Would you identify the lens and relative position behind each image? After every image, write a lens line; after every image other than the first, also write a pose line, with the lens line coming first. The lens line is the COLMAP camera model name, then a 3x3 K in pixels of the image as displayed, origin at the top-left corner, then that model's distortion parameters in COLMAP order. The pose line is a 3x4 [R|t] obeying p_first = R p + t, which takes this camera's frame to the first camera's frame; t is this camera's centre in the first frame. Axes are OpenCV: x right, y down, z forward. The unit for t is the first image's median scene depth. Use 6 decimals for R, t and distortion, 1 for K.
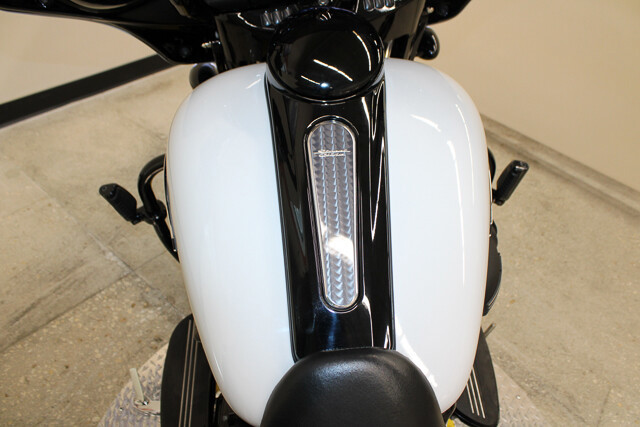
lens RADIAL K [[529.3, 0, 320.0], [0, 529.3, 213.5], [0, 0, 1]] dist [-0.171974, 0.144871]
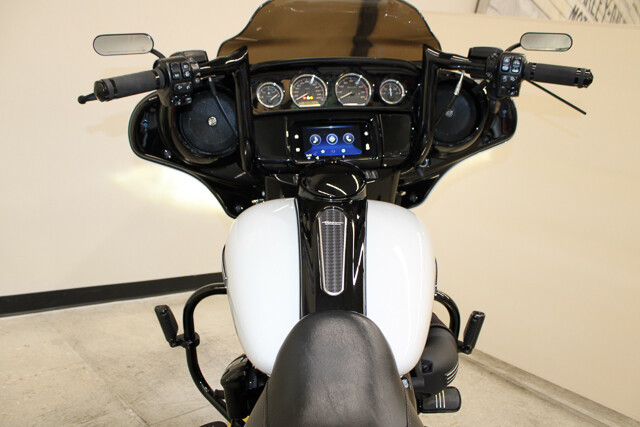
lens RADIAL K [[529.3, 0, 320.0], [0, 529.3, 213.5], [0, 0, 1]] dist [-0.171974, 0.144871]
pose [[0.997802, 0.057242, -0.033381, 0.013426], [-0.066254, 0.853041, -0.517621, 0.270221], [-0.001154, 0.518695, 0.854959, -0.165792]]
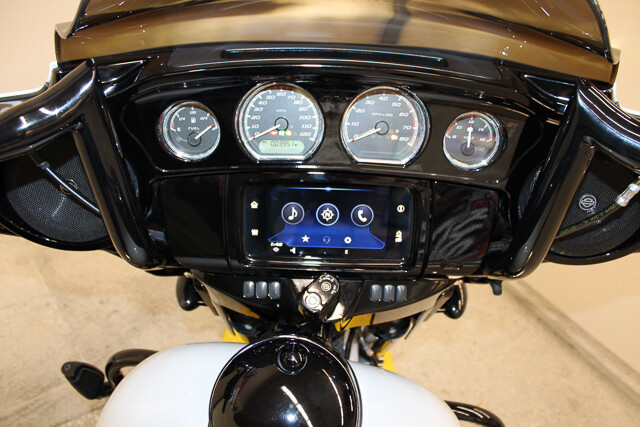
lens RADIAL K [[524.9, 0, 320.0], [0, 524.9, 213.5], [0, 0, 1]] dist [-0.172795, 0.140705]
pose [[0.974472, 0.203154, -0.095565, 0.030090], [-0.214007, 0.969200, -0.121871, -0.199032], [0.067863, 0.139212, 0.987935, 0.079929]]
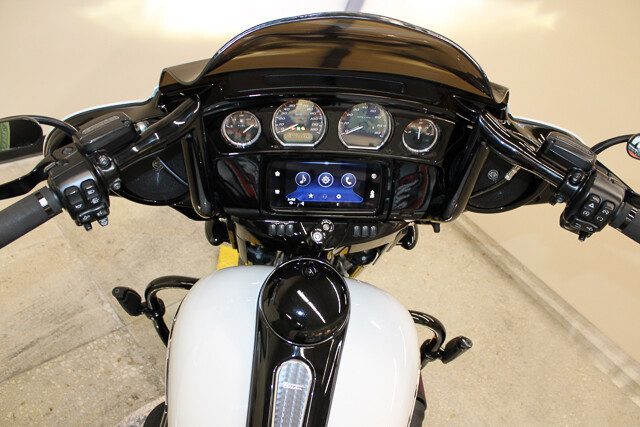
lens RADIAL K [[529.3, 0, 320.0], [0, 529.3, 213.5], [0, 0, 1]] dist [-0.171974, 0.144871]
pose [[0.977978, 0.208680, 0.003259, -0.002026], [-0.208547, 0.977723, -0.023788, -0.194561], [-0.008151, 0.022585, 0.999712, -0.128057]]
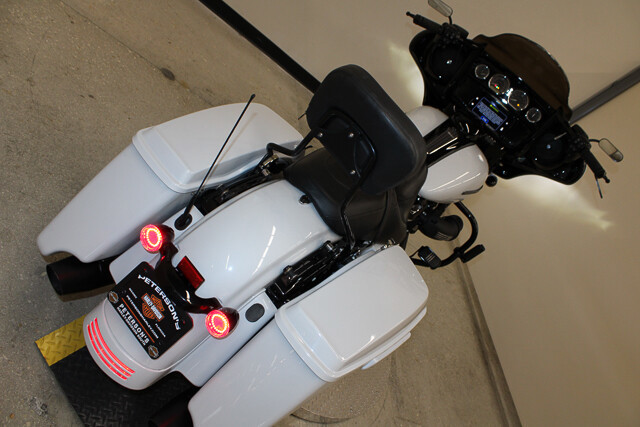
lens RADIAL K [[529.3, 0, 320.0], [0, 529.3, 213.5], [0, 0, 1]] dist [-0.171974, 0.144871]
pose [[0.603762, 0.756807, -0.250430, 0.286326], [-0.795154, 0.549452, -0.256577, 0.661245], [-0.056580, 0.354041, 0.933517, -0.760664]]
